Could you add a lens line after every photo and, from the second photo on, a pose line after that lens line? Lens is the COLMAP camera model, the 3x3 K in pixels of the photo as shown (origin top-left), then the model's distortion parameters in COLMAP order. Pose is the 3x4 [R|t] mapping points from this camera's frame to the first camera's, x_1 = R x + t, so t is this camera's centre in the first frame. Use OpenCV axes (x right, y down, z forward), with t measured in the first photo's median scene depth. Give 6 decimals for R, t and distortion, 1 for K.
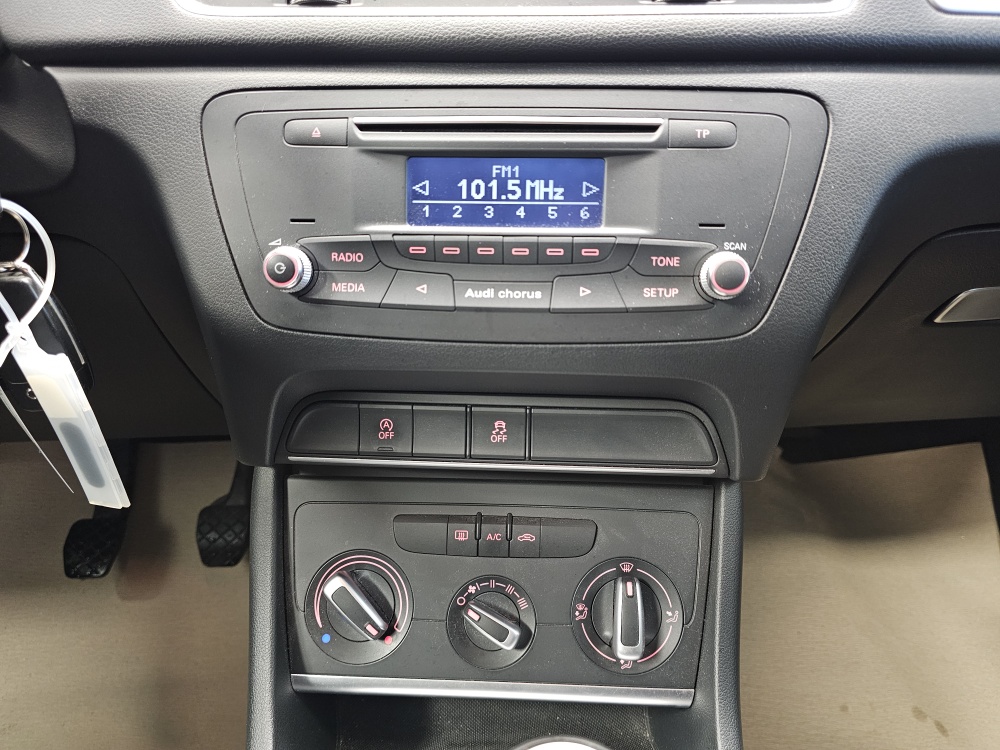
lens RADIAL K [[681.0, 0, 507.5], [0, 681.0, 379.0], [0, 0, 1]] dist [0.043678, -0.046158]
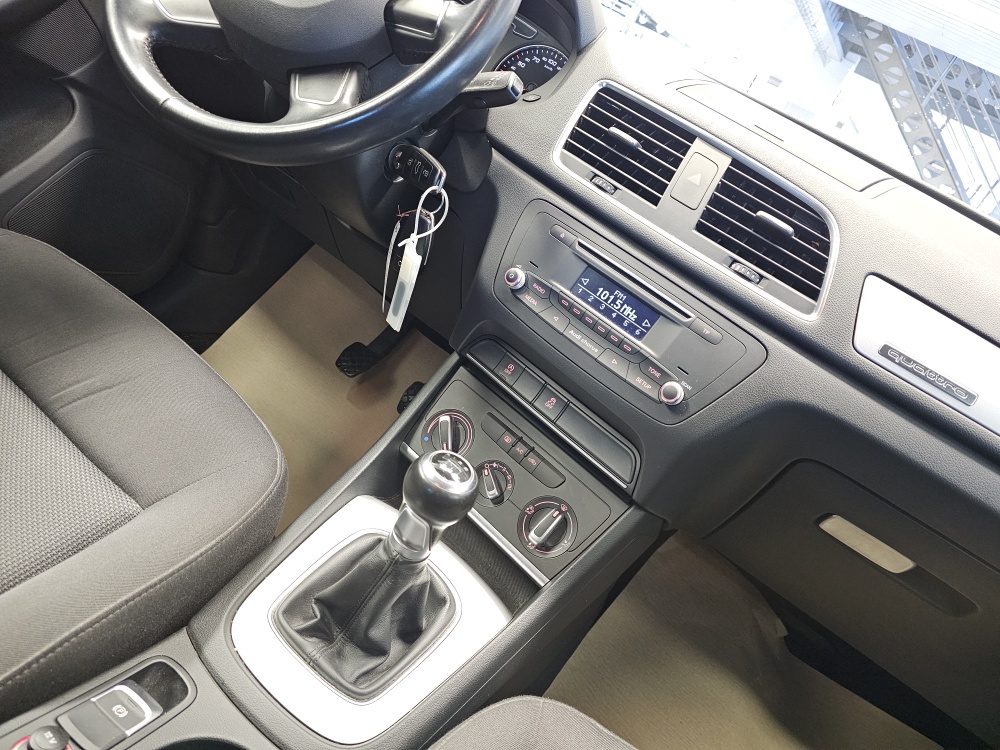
lens RADIAL K [[681.0, 0, 498.2], [0, 681.0, 378.9], [0, 0, 1]] dist [0.043678, -0.046158]
pose [[0.738232, 0.577018, -0.349376, 0.597721], [-0.603887, 0.796123, 0.038837, 0.044816], [0.300556, 0.182313, 0.936177, -1.021543]]
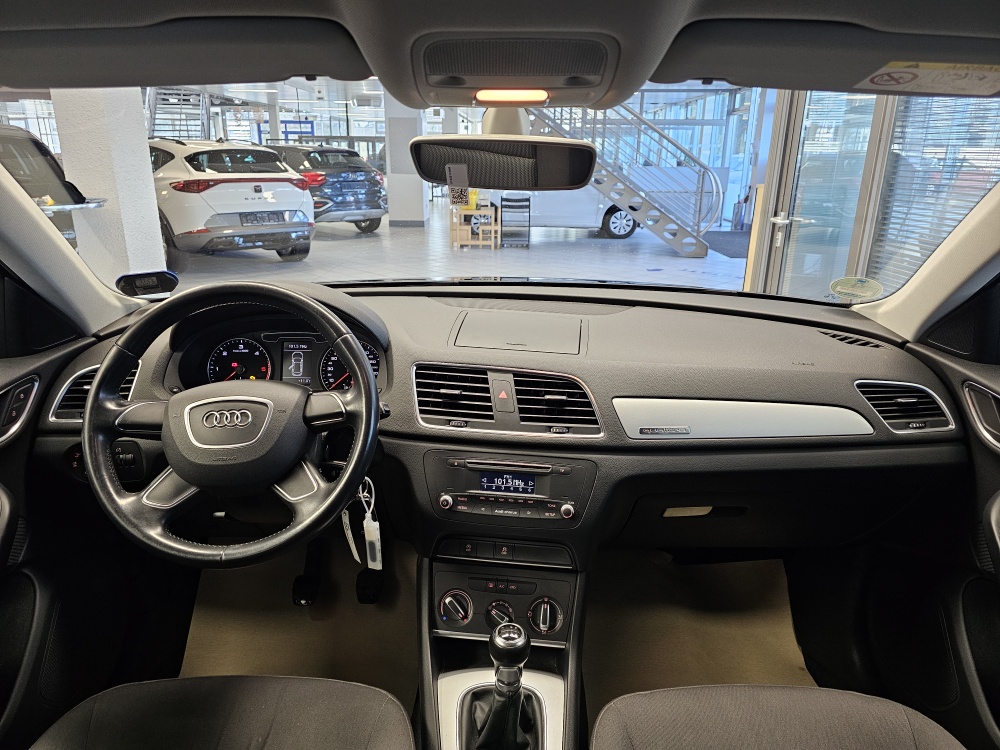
lens RADIAL K [[681.0, 0, 495.8], [0, 681.0, 372.0], [0, 0, 1]] dist [0.043678, -0.046158]
pose [[0.997183, 0.032188, -0.067746, 0.156371], [-0.040764, 0.990768, -0.129296, -0.382036], [0.062959, 0.131694, 0.989289, -2.570979]]
